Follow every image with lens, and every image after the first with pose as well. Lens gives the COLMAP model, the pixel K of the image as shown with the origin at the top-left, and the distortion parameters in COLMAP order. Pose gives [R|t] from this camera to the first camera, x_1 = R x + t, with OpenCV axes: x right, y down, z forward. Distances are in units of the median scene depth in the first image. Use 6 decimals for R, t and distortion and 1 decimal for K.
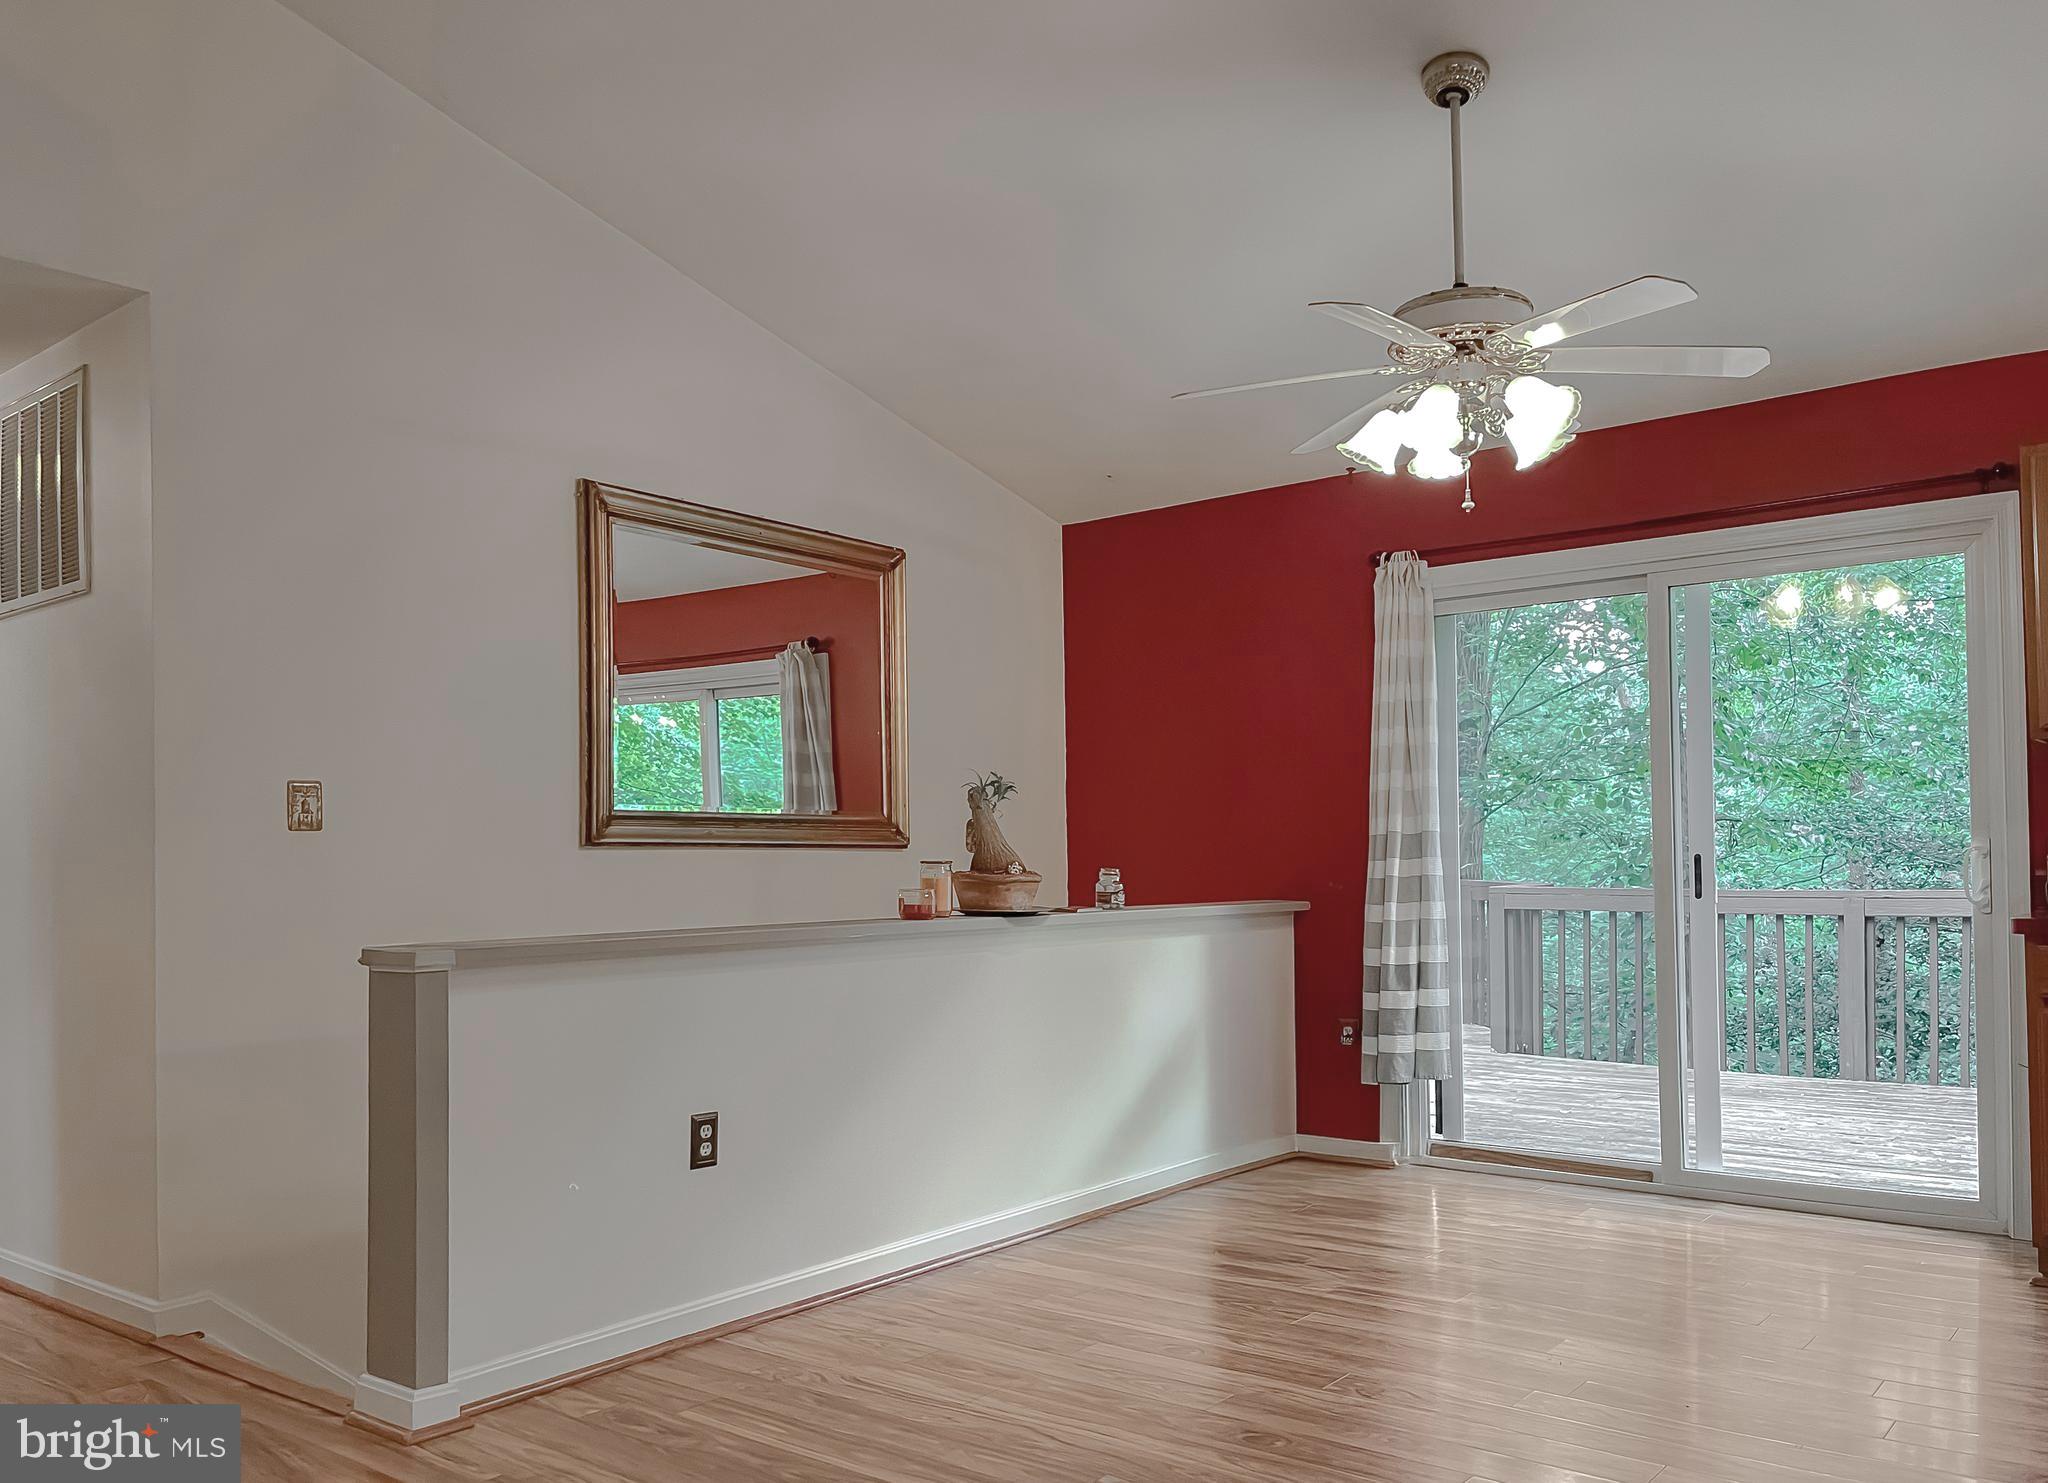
lens RADIAL K [[1589.9, 0, 1017.4], [0, 1589.9, 840.7], [0, 0, 1]] dist [-0.002686, -0.000956]
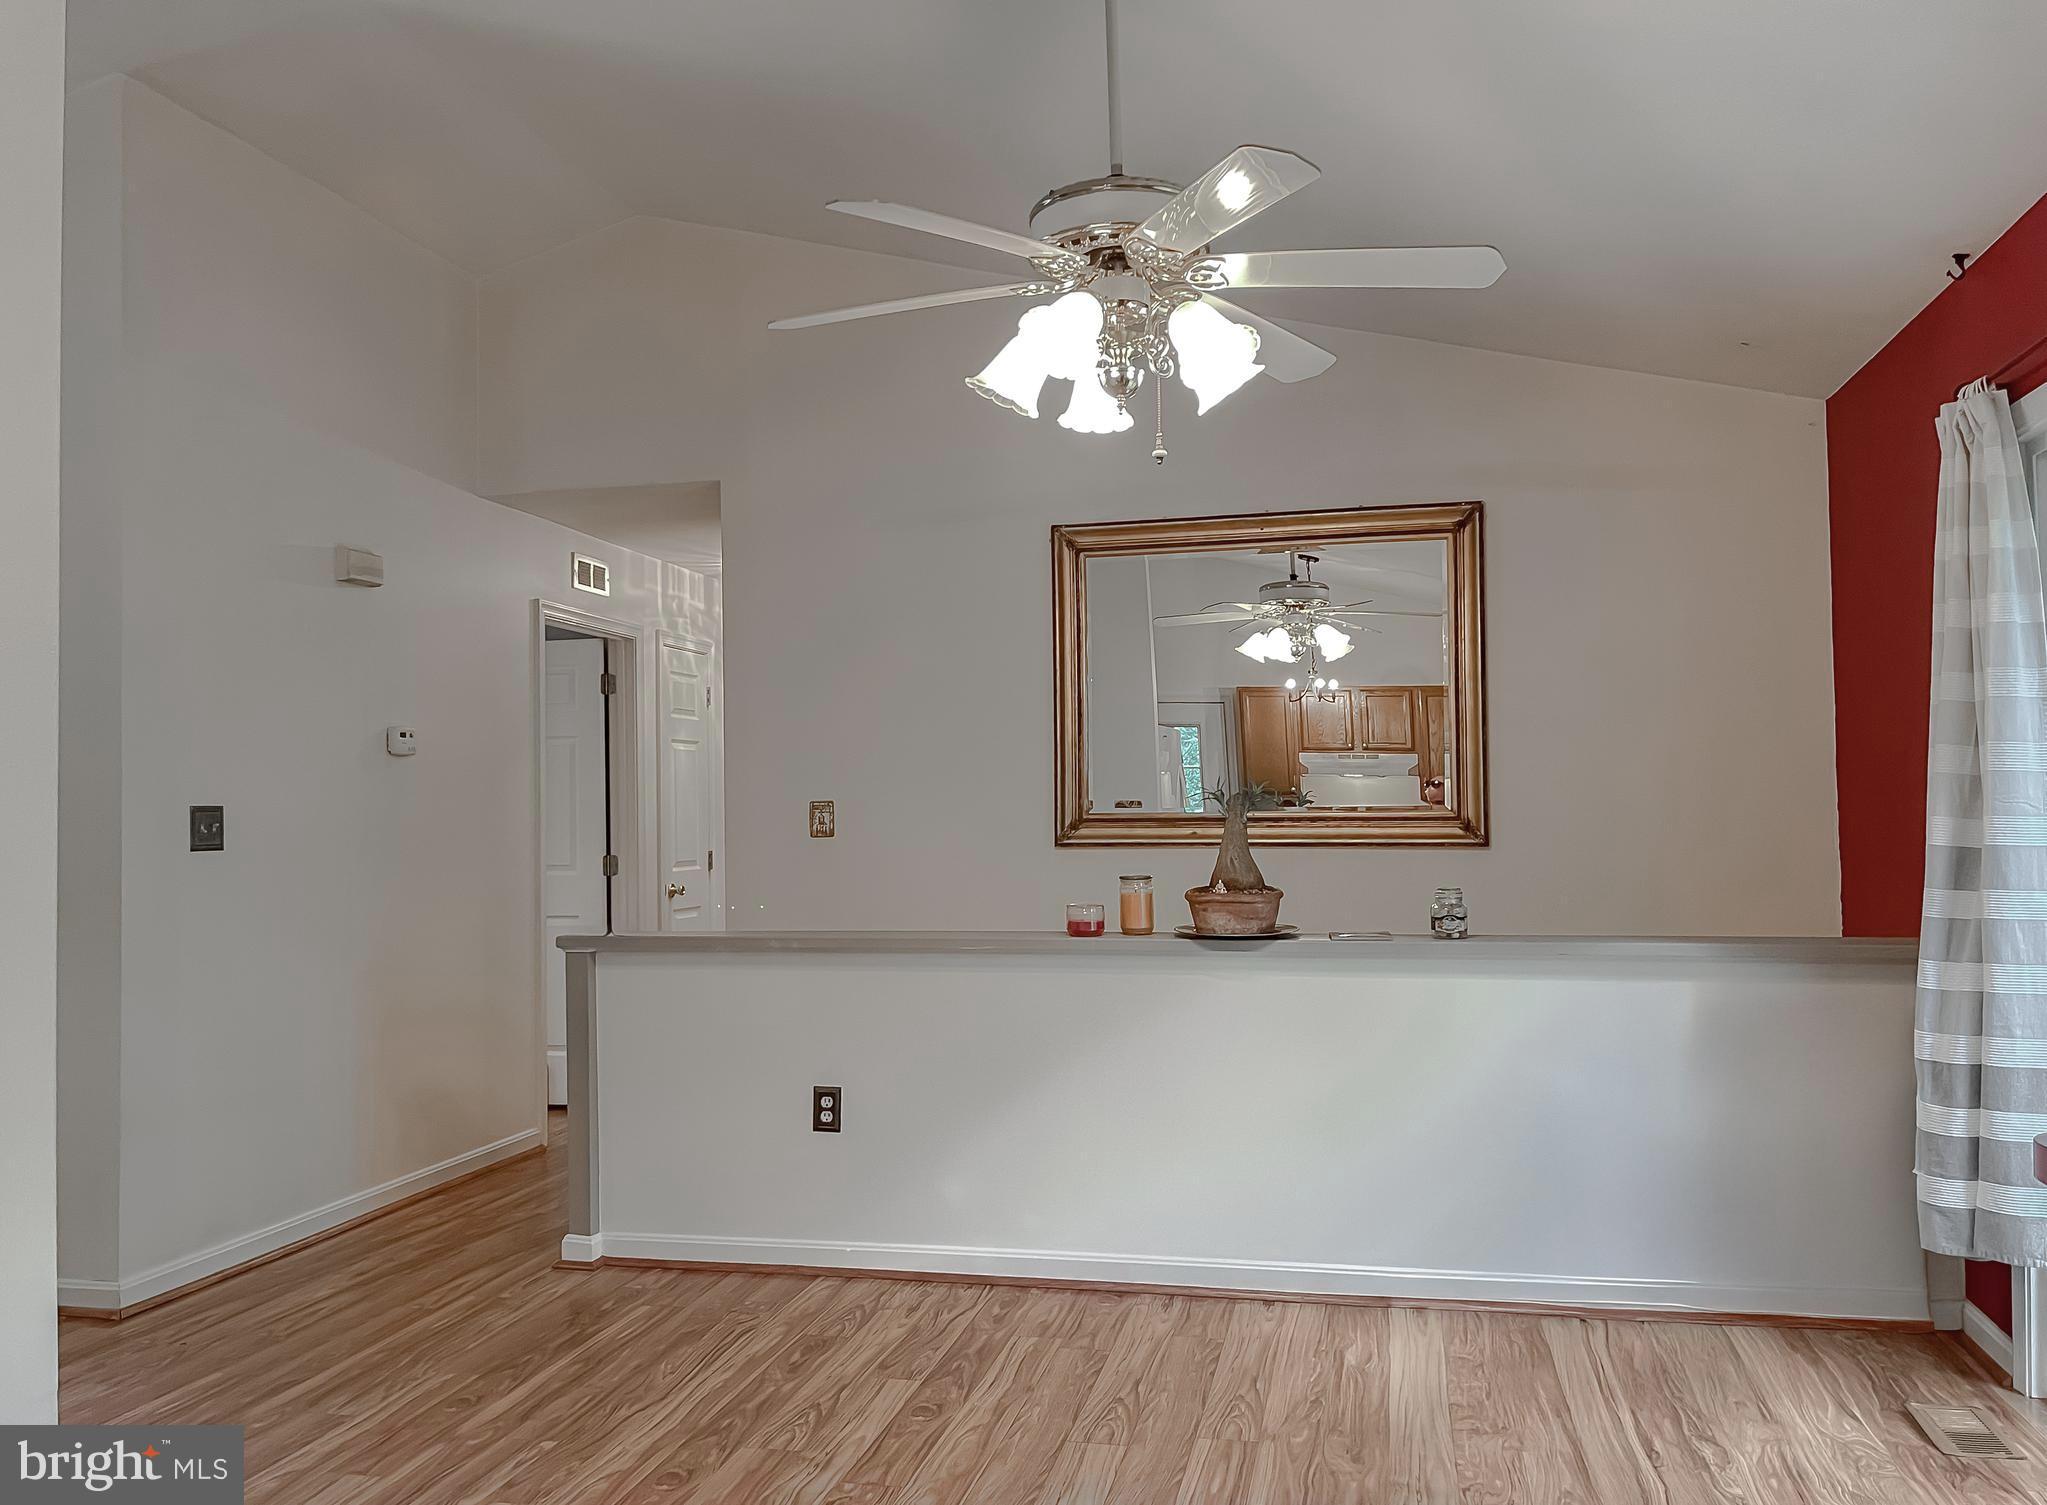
lens RADIAL K [[1599.1, 0, 1022.1], [0, 1599.1, 761.5], [0, 0, 1]] dist [0.017378, 0.002057]
pose [[0.437552, -0.019985, -0.898971, 0.928809], [0.019941, 0.999723, -0.012519, -0.054152], [0.898972, -0.012449, 0.437829, 0.586286]]
